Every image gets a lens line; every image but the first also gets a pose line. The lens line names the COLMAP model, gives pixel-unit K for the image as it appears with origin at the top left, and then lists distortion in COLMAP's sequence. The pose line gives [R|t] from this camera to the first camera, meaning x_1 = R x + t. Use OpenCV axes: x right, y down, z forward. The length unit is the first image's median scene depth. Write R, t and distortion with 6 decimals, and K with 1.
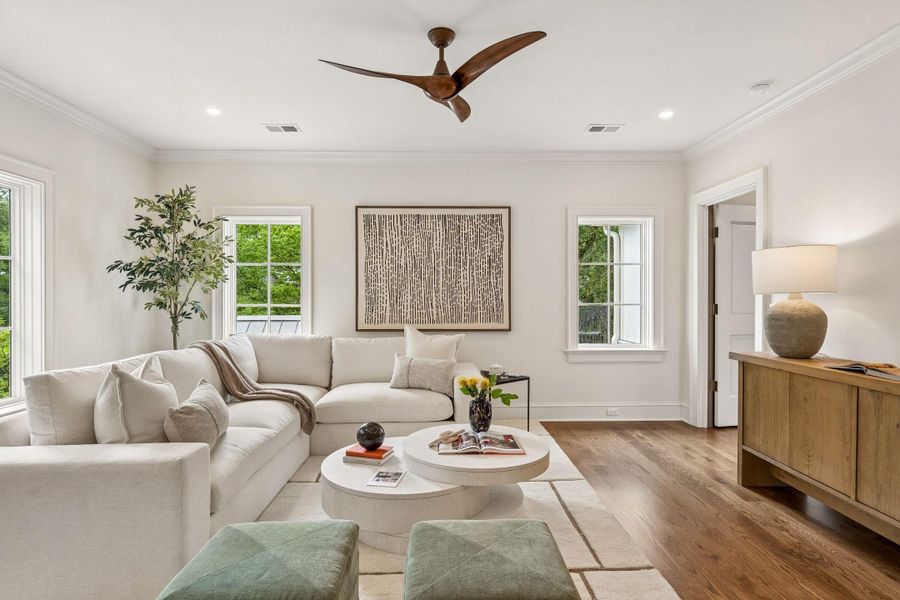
lens RADIAL K [[486.5, 0, 419.4], [0, 486.5, 299.4], [0, 0, 1]] dist [0.000186, 0.000792]
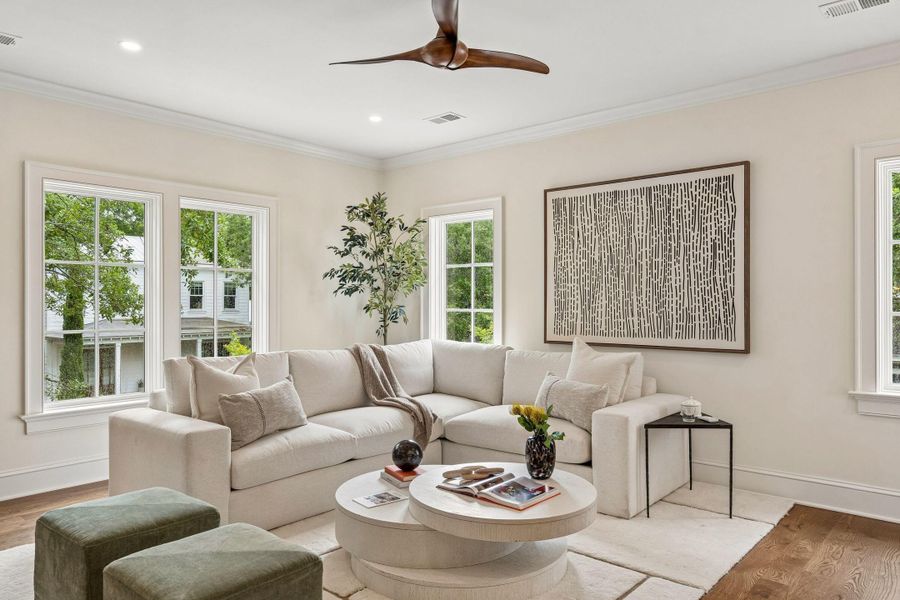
lens RADIAL K [[601.1, 0, 420.5], [0, 601.1, 297.7], [0, 0, 1]] dist [0.009141, 0.003526]
pose [[0.739012, -0.004657, -0.673676, 0.404366], [-0.002025, 0.999956, -0.009134, -0.000750], [0.673689, 0.008114, 0.738971, 0.113863]]
